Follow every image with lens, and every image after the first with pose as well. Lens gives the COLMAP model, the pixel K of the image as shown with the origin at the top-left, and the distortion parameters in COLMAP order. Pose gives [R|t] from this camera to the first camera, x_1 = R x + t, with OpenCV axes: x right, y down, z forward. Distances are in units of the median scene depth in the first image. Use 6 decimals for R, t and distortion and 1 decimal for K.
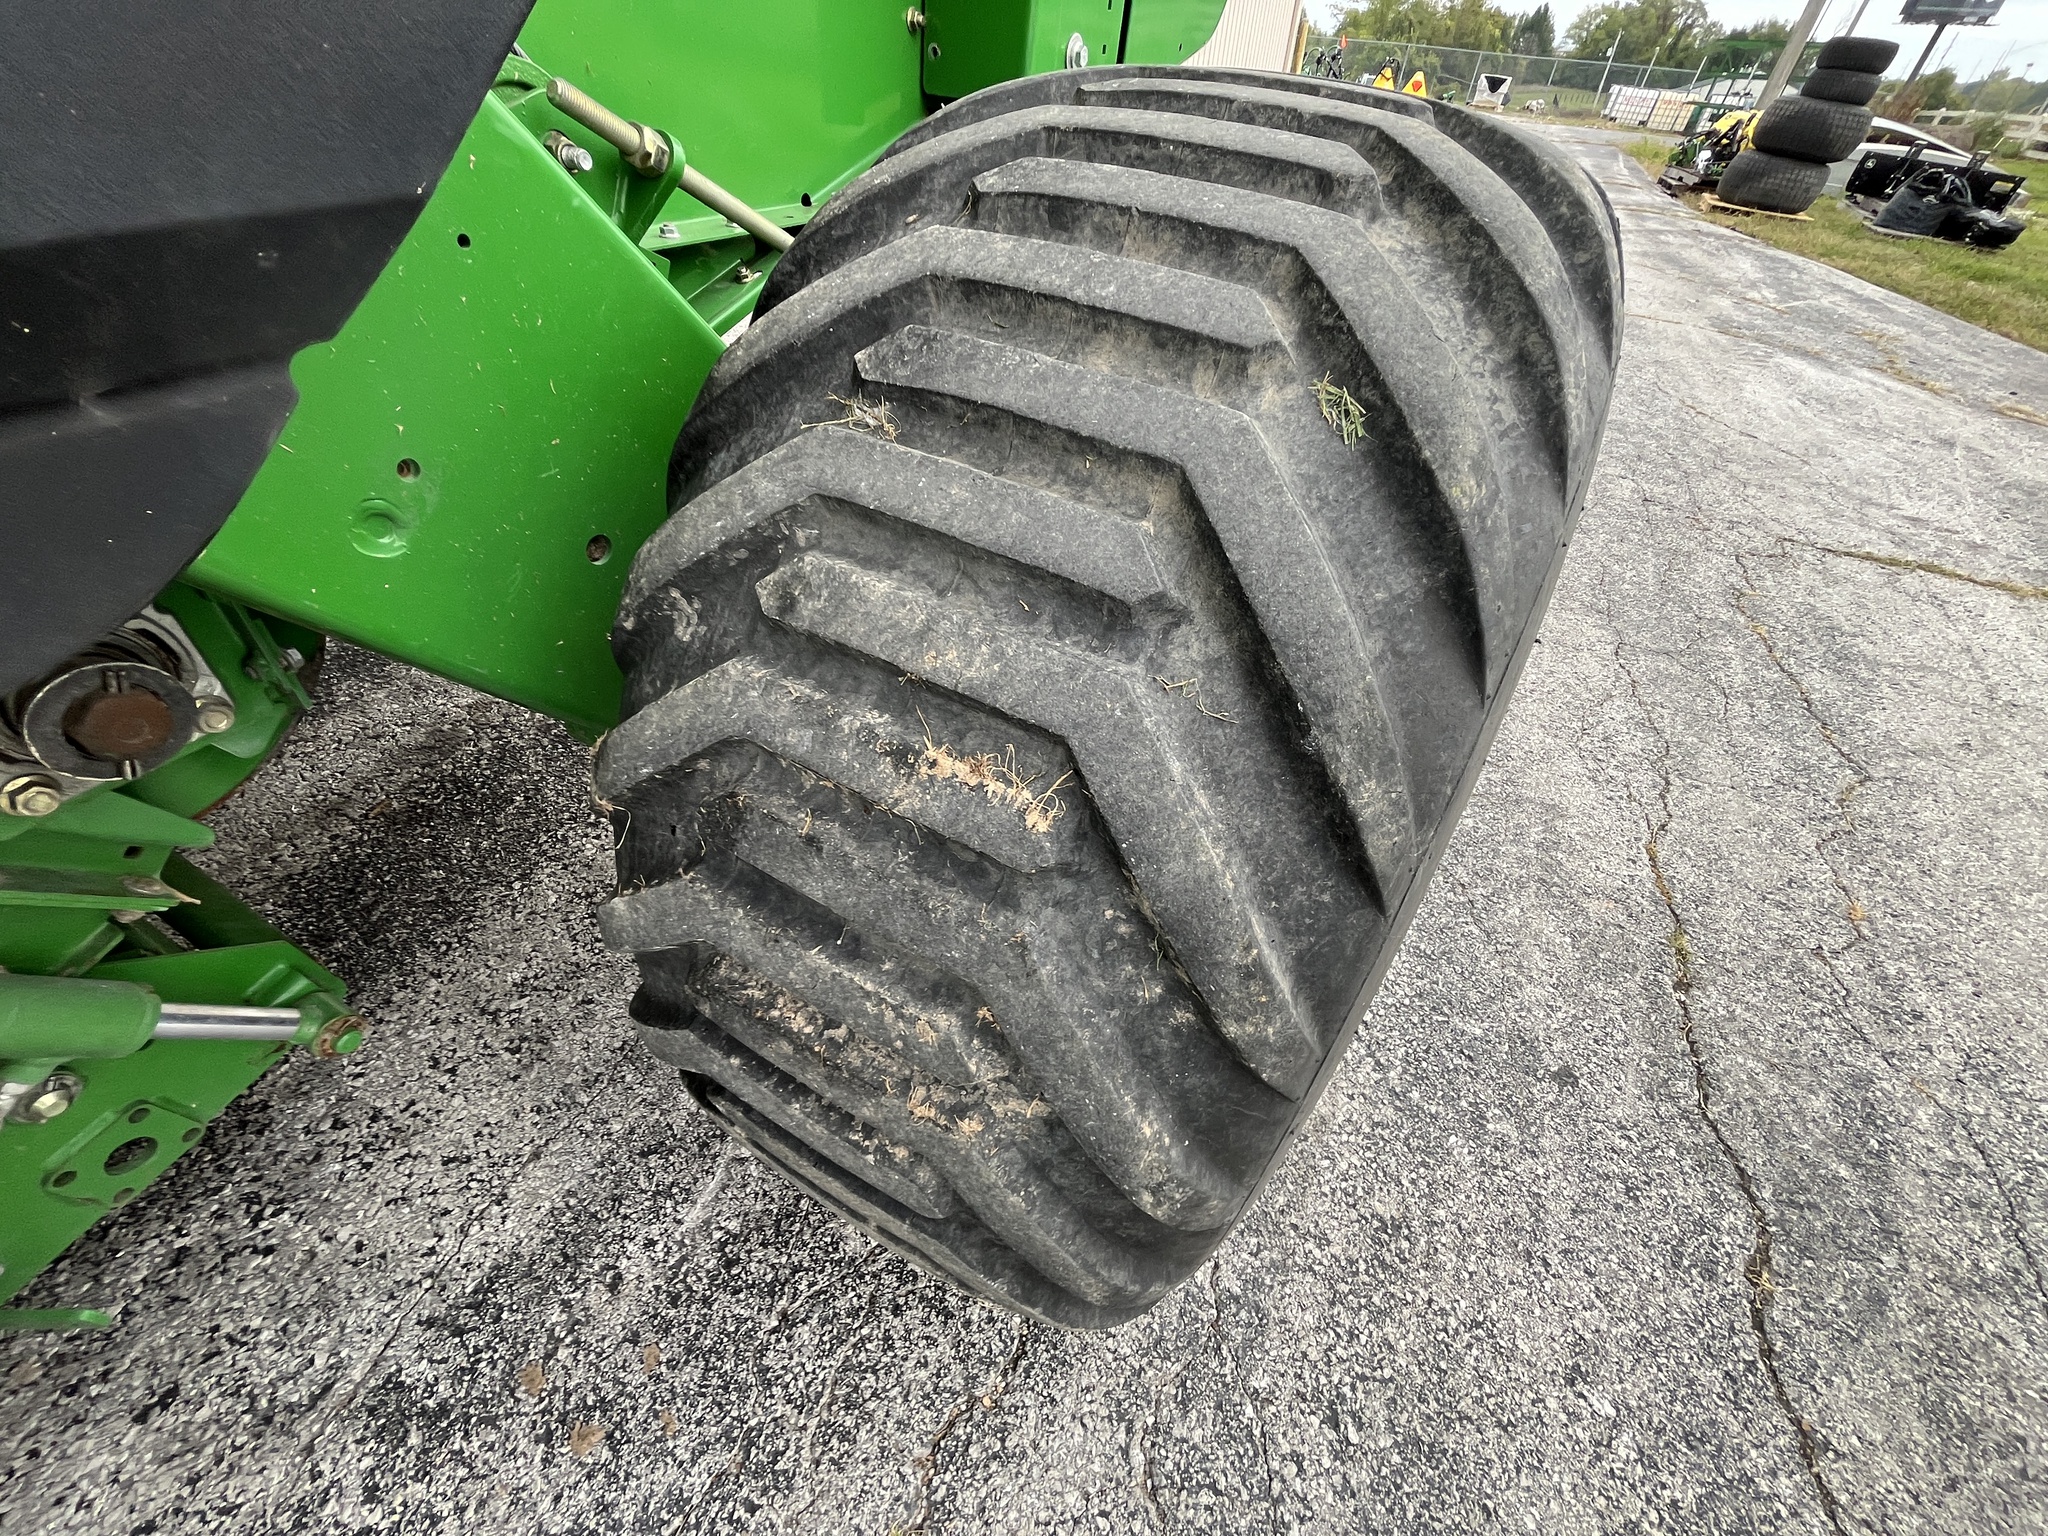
lens RADIAL K [[828.7, 0, 1021.1], [0, 828.7, 760.5], [0, 0, 1]] dist [-0.002869, -0.000062]
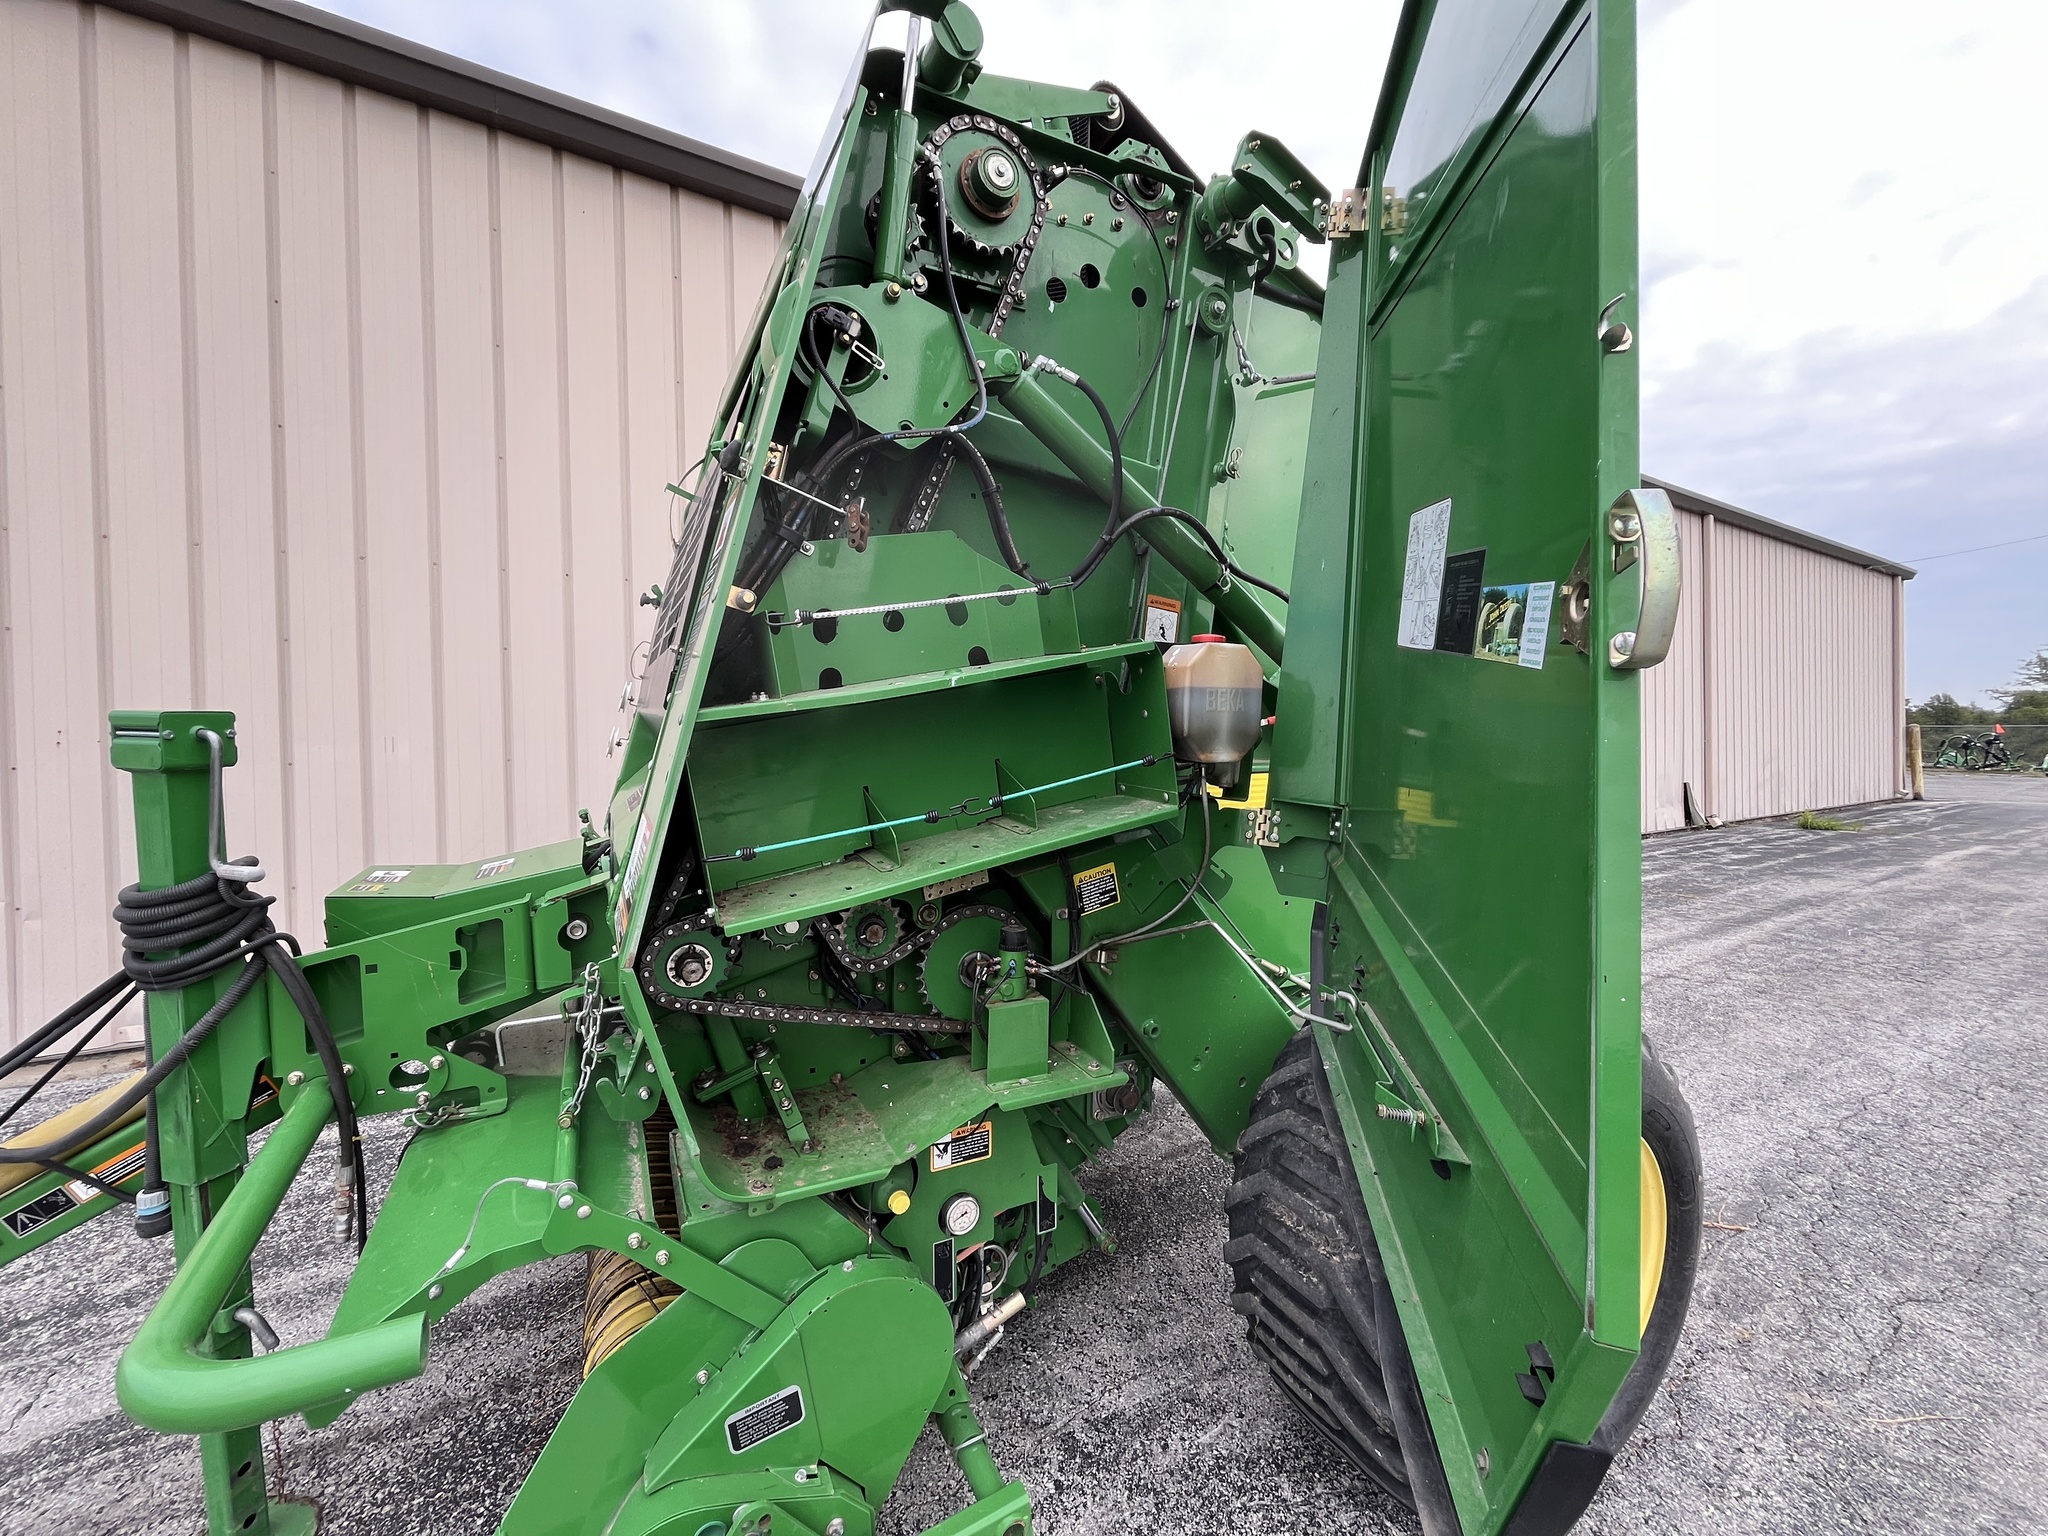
lens RADIAL K [[823.6, 0, 1017.1], [0, 823.6, 764.4], [0, 0, 1]] dist [-0.002614, 0.000323]
pose [[0.821678, -0.046435, -0.568058, 0.821083], [-0.331265, 0.772136, -0.542282, 1.066127], [0.463799, 0.633758, 0.619064, -2.803662]]
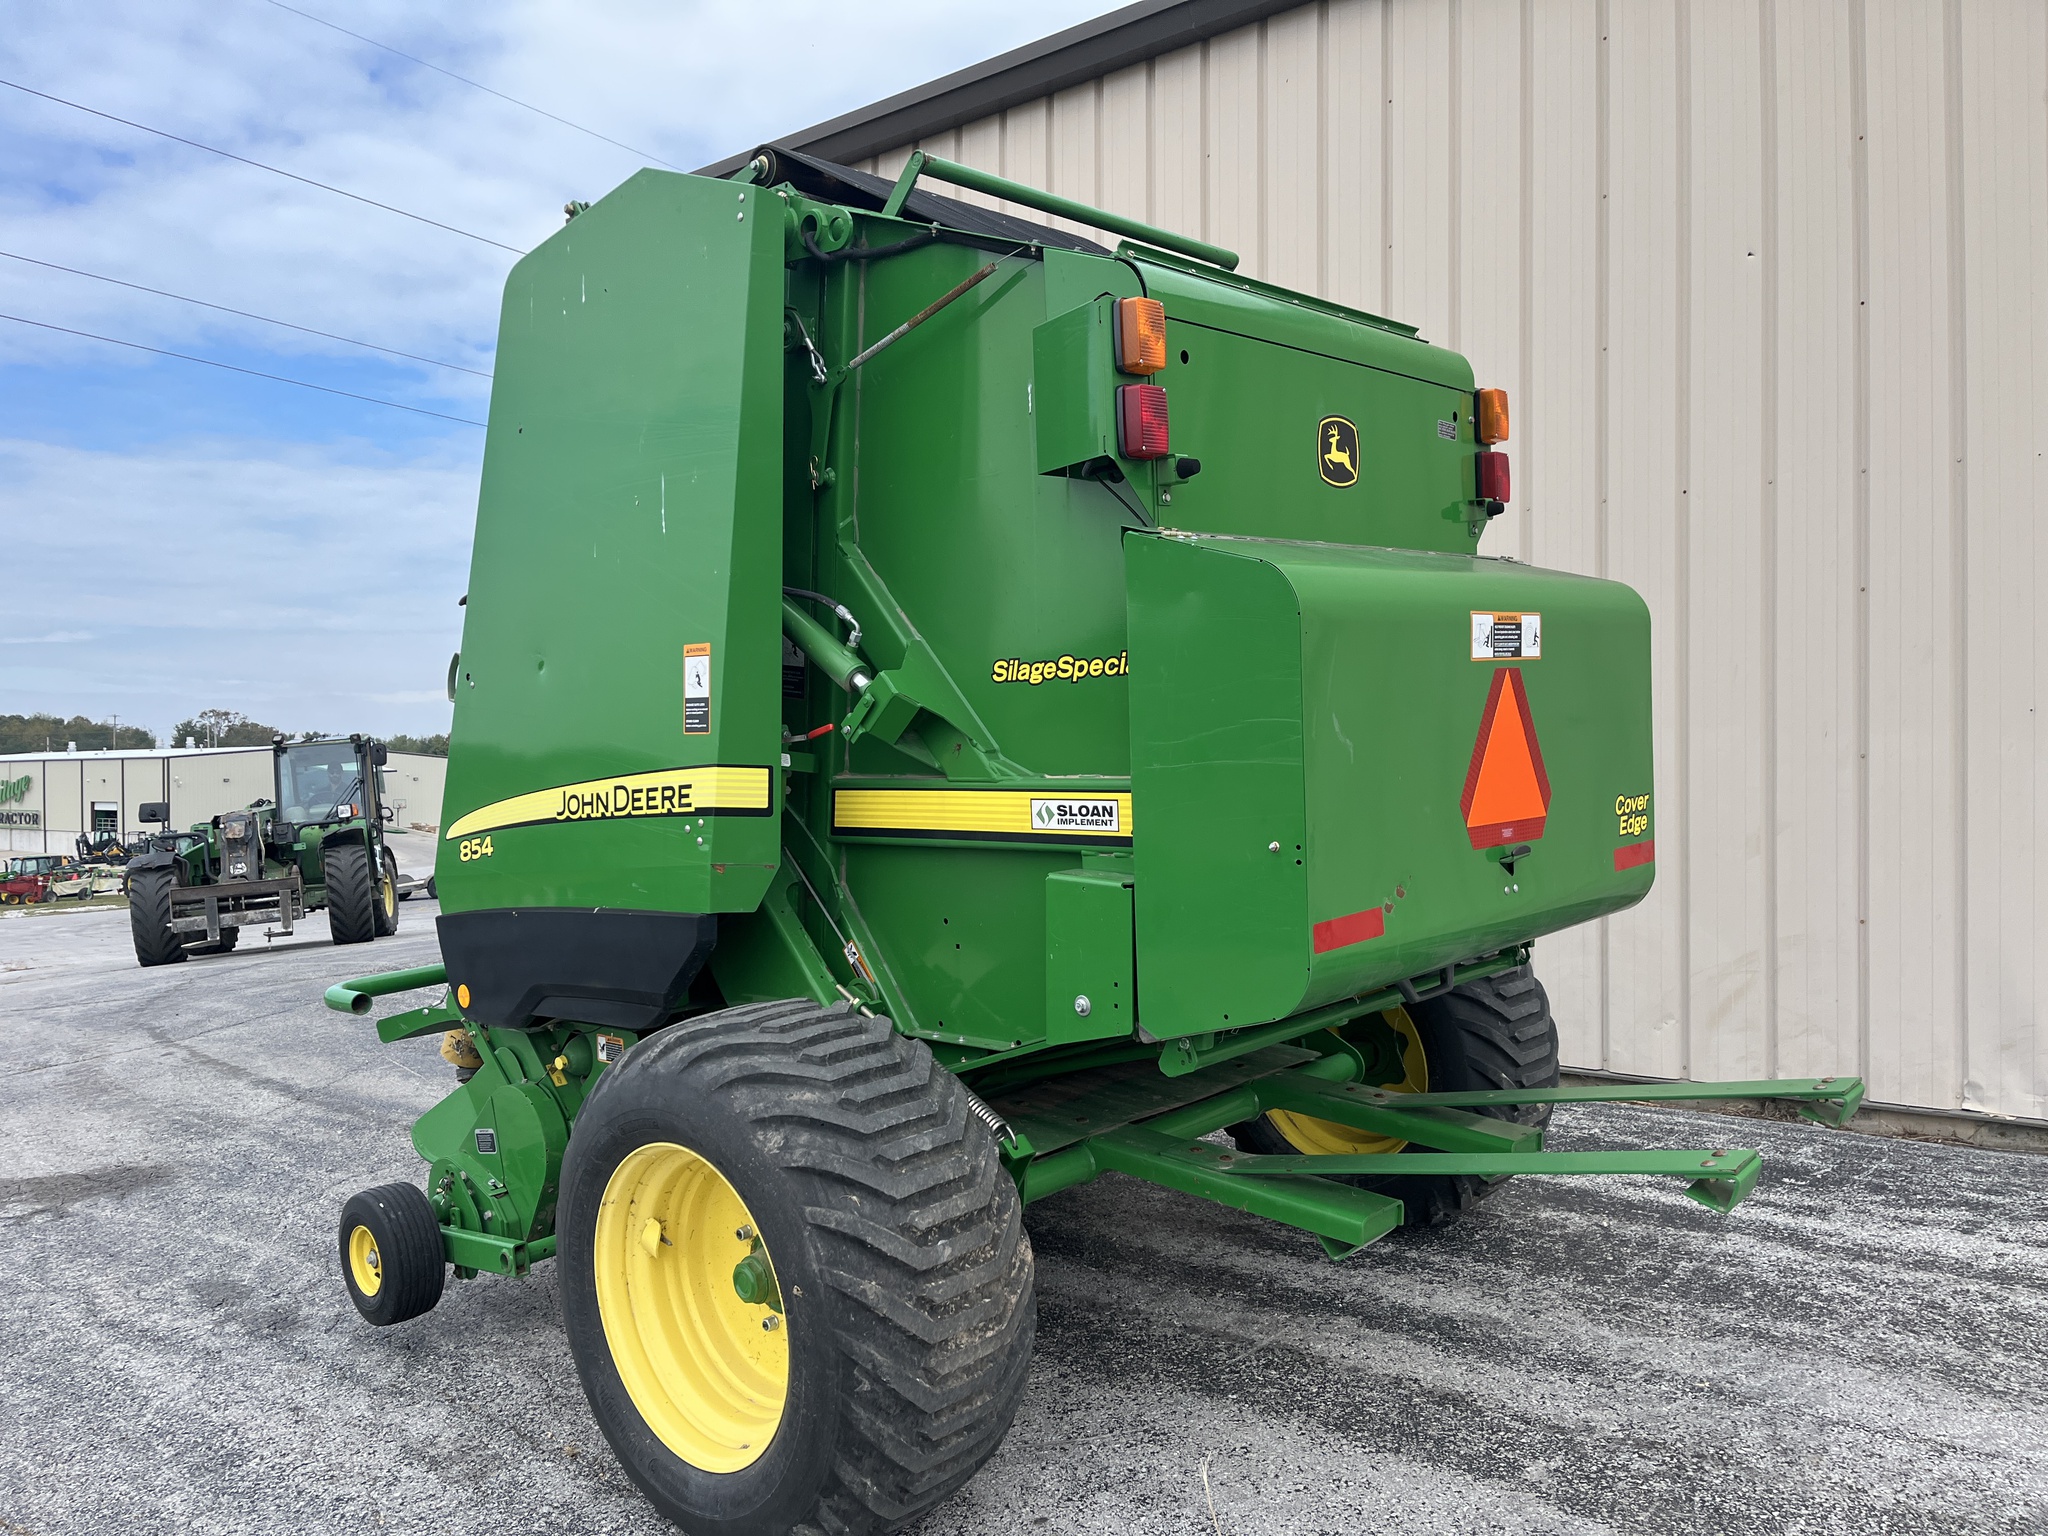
lens RADIAL K [[1536.7, 0, 1025.5], [0, 1536.7, 784.6], [0, 0, 1]] dist [0.077616, -0.109198]
pose [[-0.239154, -0.030921, -0.970489, 6.643581], [-0.633912, 0.762069, 0.131932, -3.278638], [0.735501, 0.646757, -0.201853, 2.702898]]
